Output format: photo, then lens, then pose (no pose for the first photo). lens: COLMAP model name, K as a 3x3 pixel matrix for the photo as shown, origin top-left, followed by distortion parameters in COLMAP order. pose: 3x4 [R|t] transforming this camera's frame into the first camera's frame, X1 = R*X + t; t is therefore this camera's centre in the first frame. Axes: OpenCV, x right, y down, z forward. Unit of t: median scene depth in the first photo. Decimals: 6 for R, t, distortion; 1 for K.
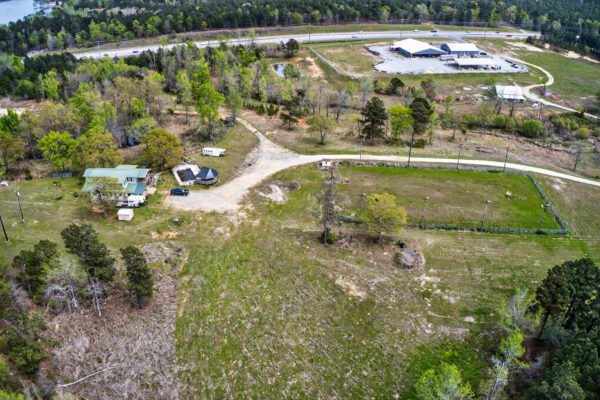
lens RADIAL K [[466.1, 0, 300.0], [0, 466.1, 200.0], [0, 0, 1]] dist [-0.191066, 0.012422]
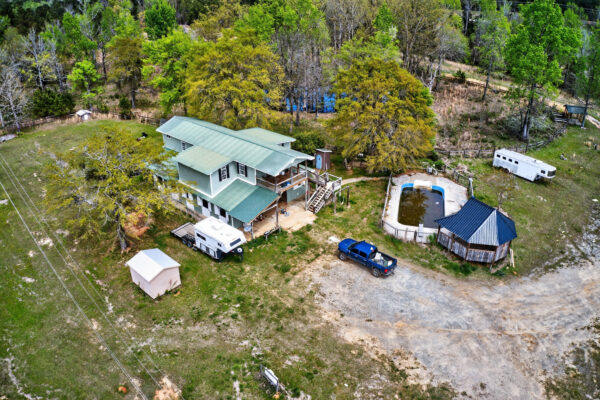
lens RADIAL K [[466.1, 0, 300.0], [0, 466.1, 200.0], [0, 0, 1]] dist [-0.191066, 0.012422]
pose [[0.771519, 0.284033, -0.569283, -0.115313], [-0.297681, 0.951981, 0.071542, -0.051189], [0.562267, 0.114269, 0.819023, 0.619120]]
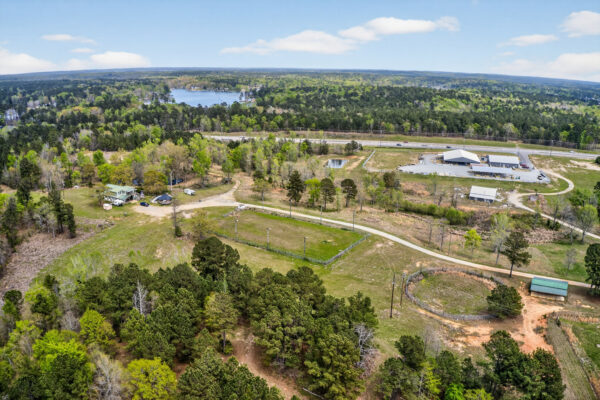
lens RADIAL K [[466.1, 0, 300.0], [0, 466.1, 200.0], [0, 0, 1]] dist [-0.191066, 0.012422]
pose [[0.882824, 0.134917, -0.449910, 0.835551], [-0.239602, 0.953216, -0.184307, 0.117567], [0.403996, 0.270510, 0.873849, -0.192438]]
